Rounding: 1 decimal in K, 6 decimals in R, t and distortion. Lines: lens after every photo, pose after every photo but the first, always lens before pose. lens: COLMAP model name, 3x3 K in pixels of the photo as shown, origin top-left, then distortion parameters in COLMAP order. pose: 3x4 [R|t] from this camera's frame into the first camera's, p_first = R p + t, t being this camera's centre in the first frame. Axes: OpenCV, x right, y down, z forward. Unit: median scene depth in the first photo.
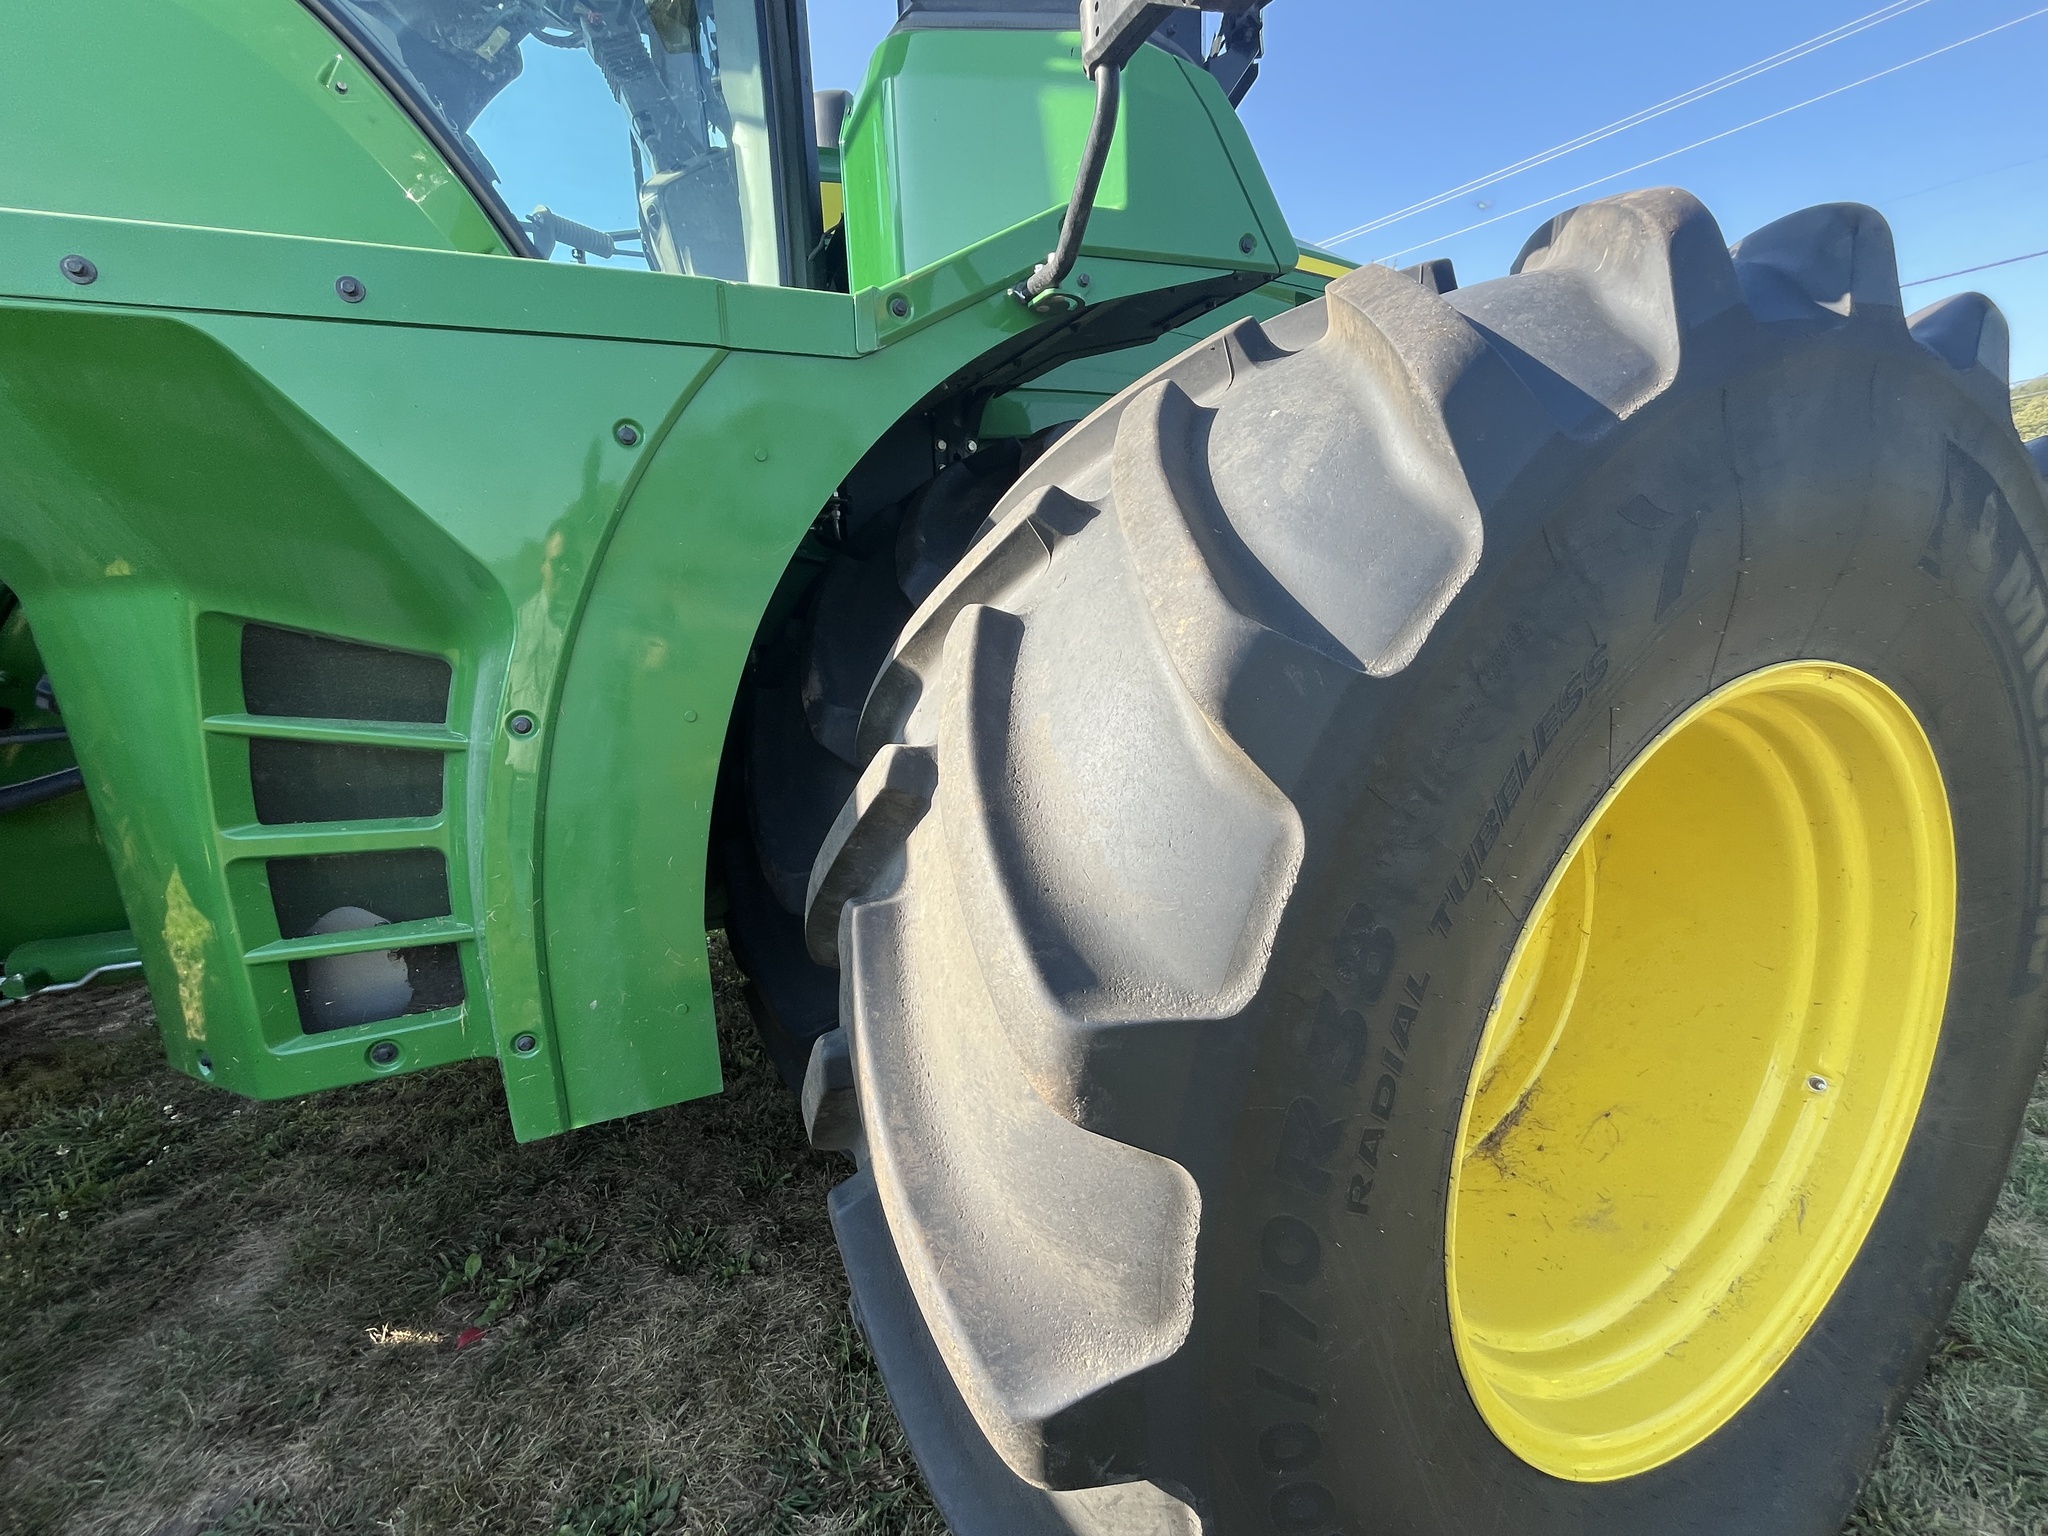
lens RADIAL K [[838.1, 0, 1011.8], [0, 838.1, 764.7], [0, 0, 1]] dist [-0.001588, -0.000062]
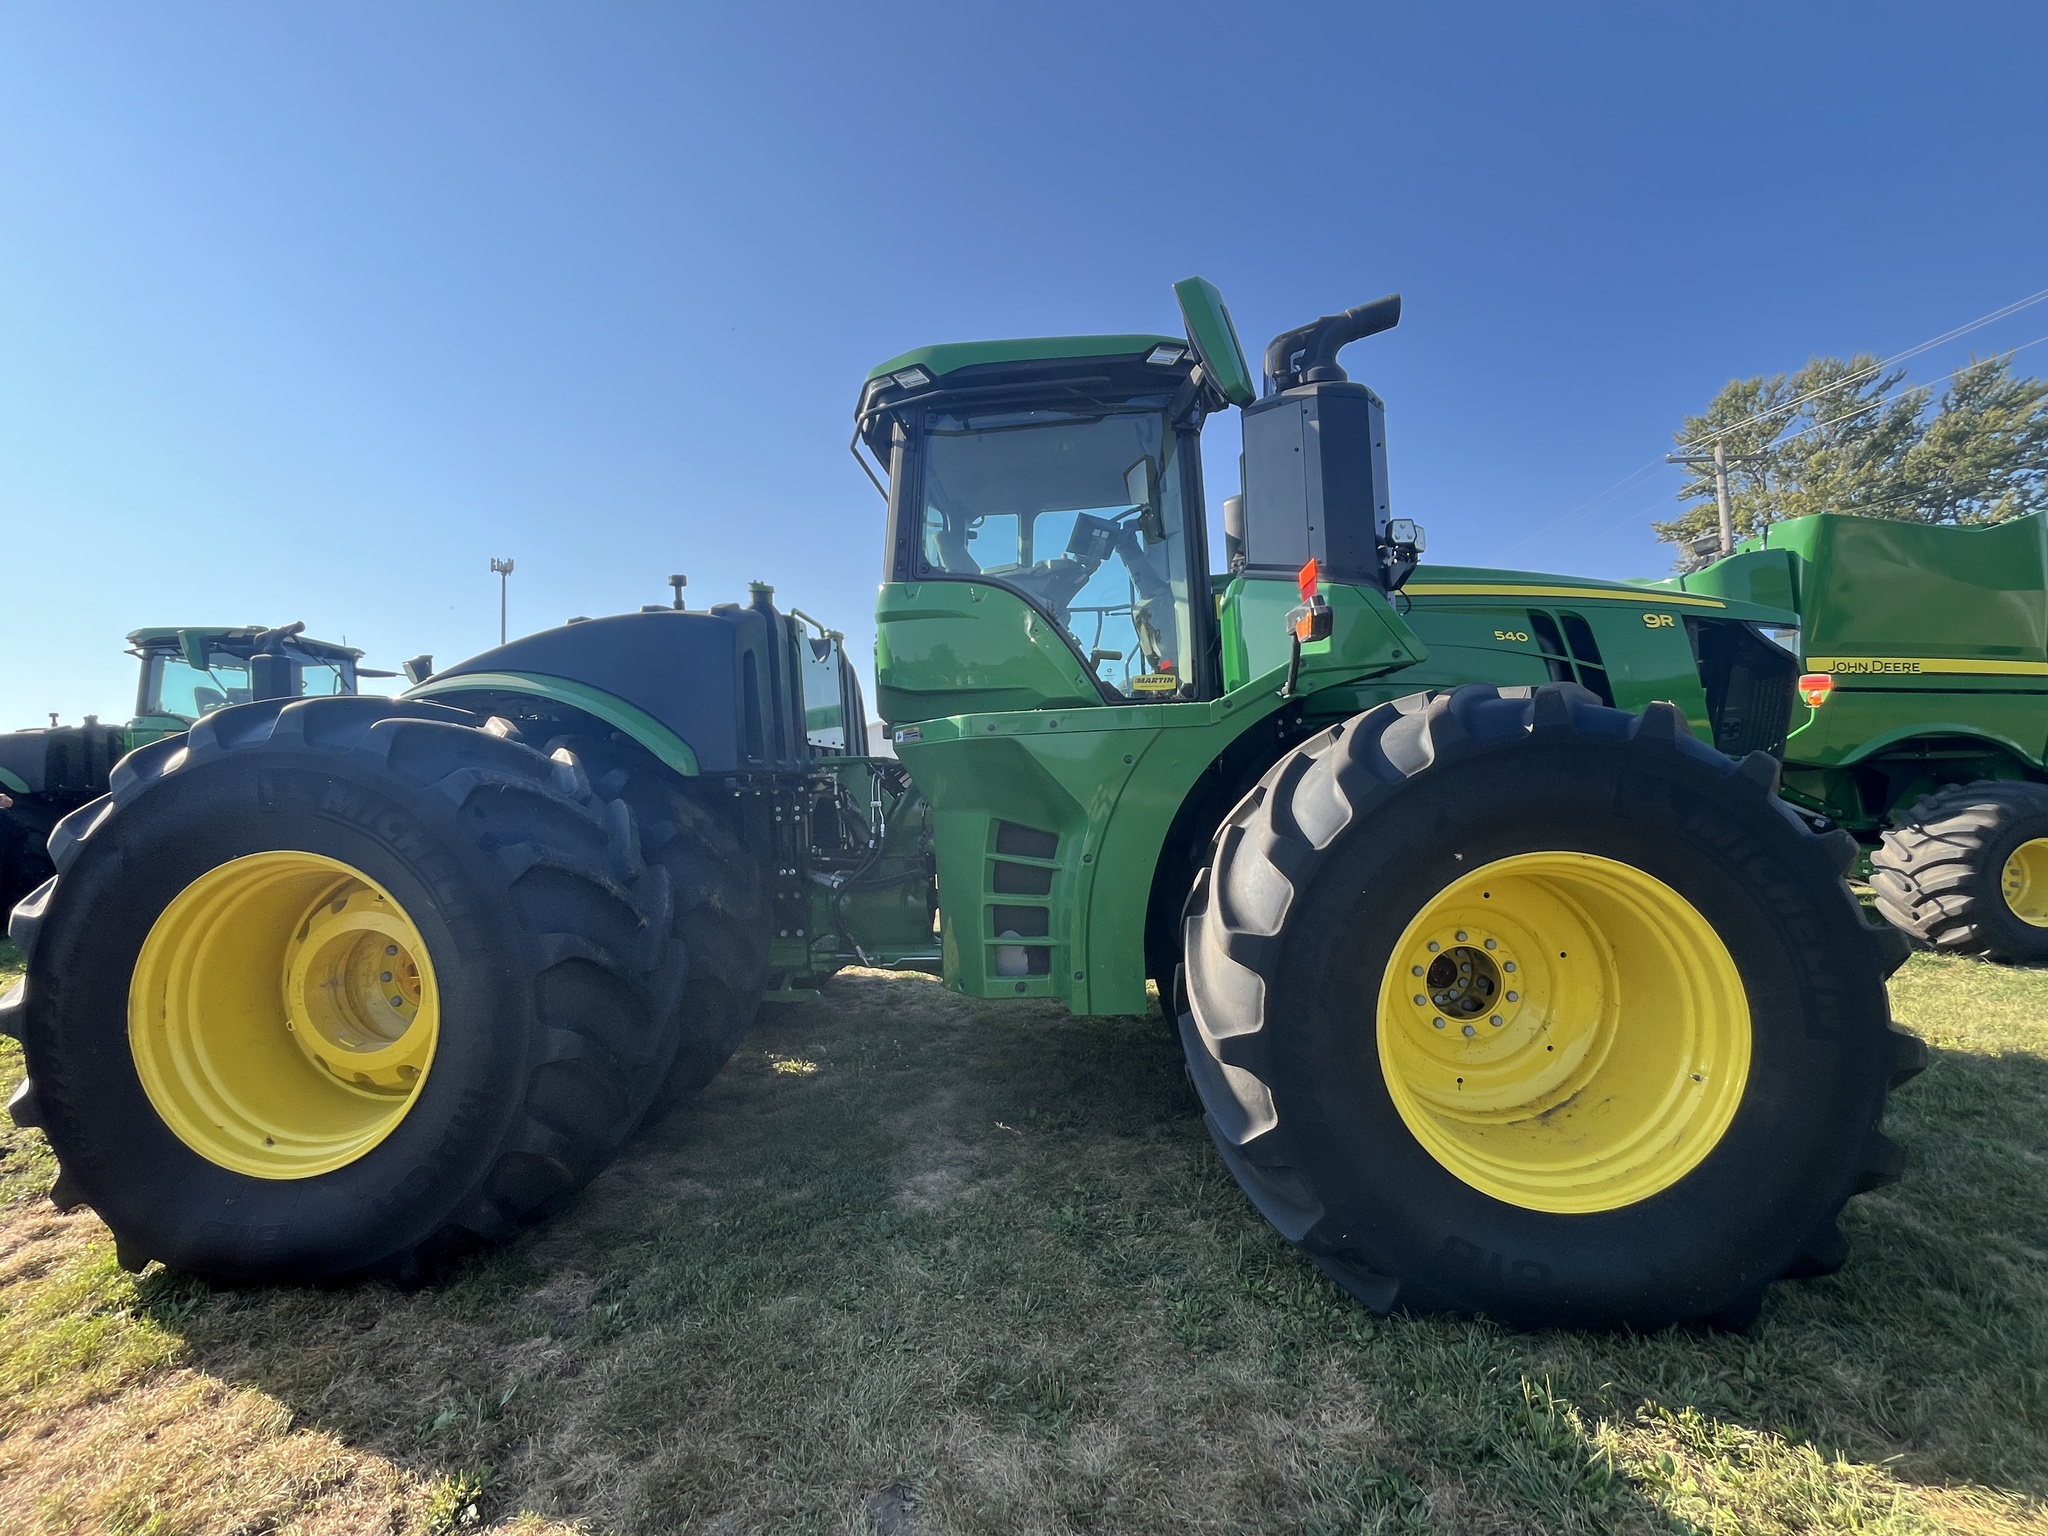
lens RADIAL K [[838.1, 0, 1011.8], [0, 838.1, 764.7], [0, 0, 1]] dist [-0.001588, -0.000062]
pose [[0.869901, -0.016109, -0.492963, 0.512129], [-0.084173, 0.979956, -0.180558, 0.146480], [0.485991, 0.198562, 0.851109, -1.371366]]
